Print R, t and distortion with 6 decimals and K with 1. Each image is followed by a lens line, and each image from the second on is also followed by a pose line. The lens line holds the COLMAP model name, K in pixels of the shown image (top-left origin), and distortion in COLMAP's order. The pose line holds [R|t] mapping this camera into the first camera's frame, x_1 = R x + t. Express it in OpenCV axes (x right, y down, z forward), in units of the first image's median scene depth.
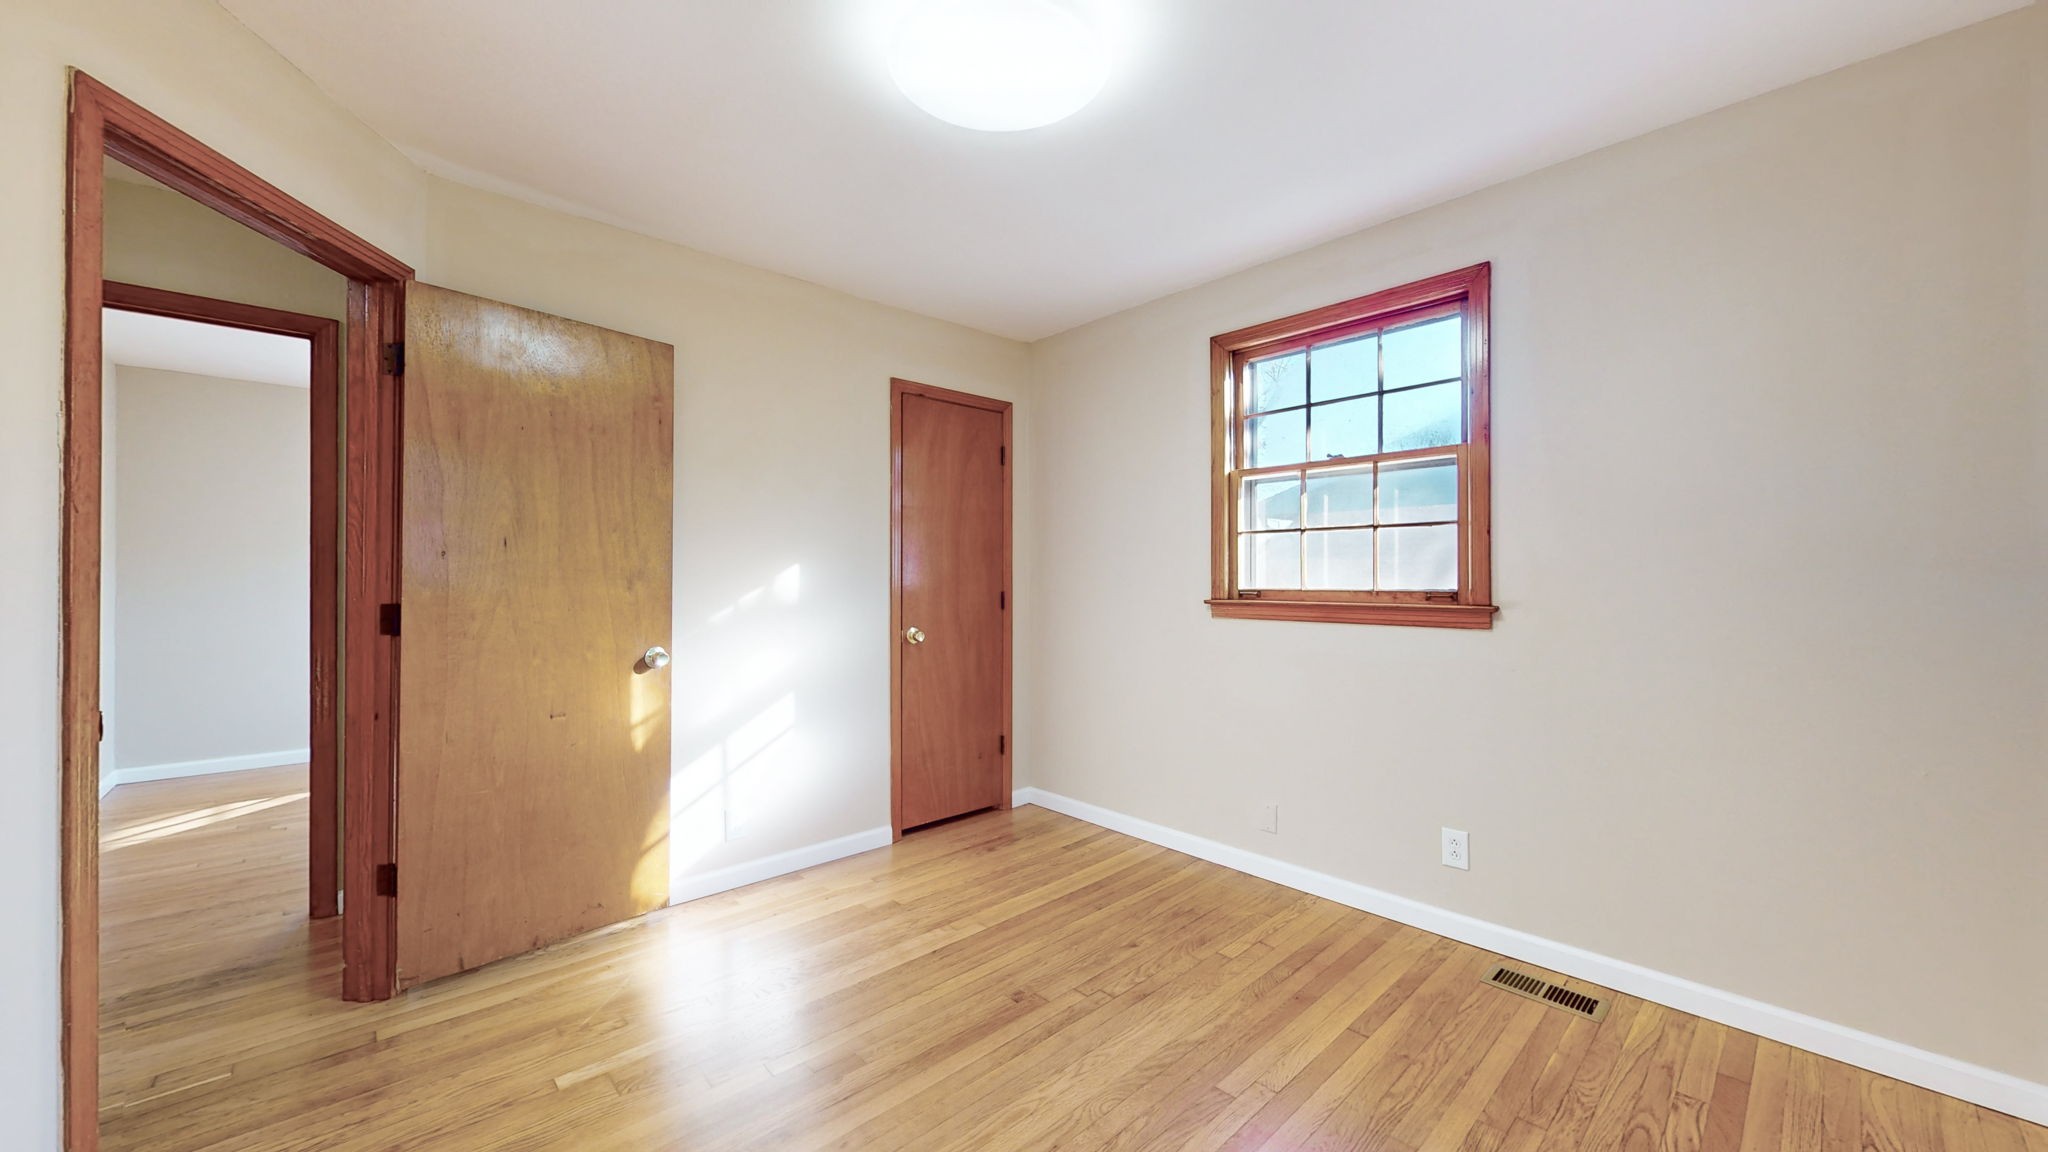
lens RADIAL K [[747.5, 0, 1025.6], [0, 747.5, 576.5], [0, 0, 1]] dist [-0.002065, -0.000297]
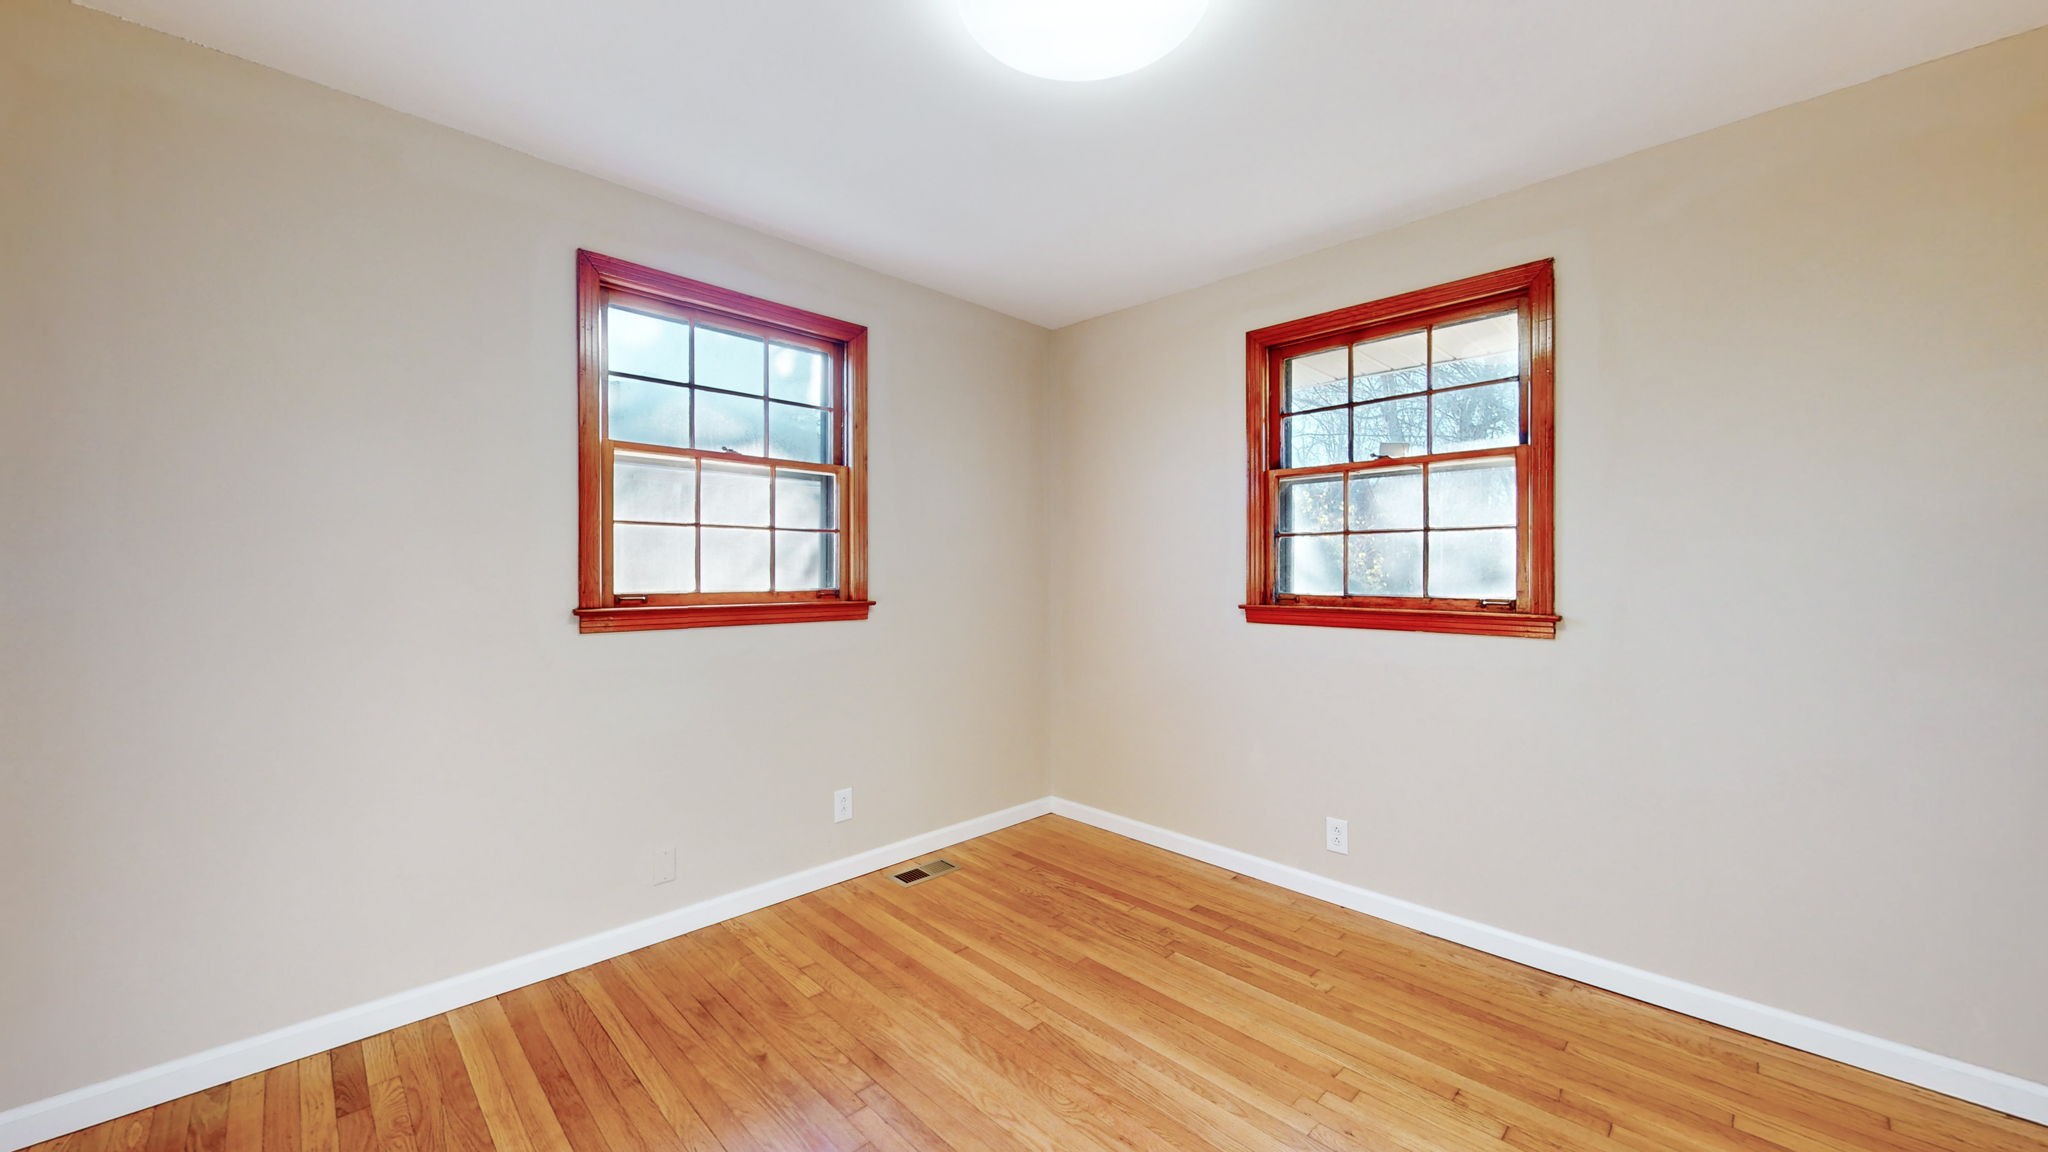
lens RADIAL K [[747.5, 0, 1016.4], [0, 747.5, 579.8], [0, 0, 1]] dist [-0.002065, -0.000297]
pose [[-0.024987, -0.005538, 0.999672, -0.621532], [-0.000010, 0.999985, 0.005539, -0.002969], [-0.999688, 0.000128, -0.024987, 0.748868]]
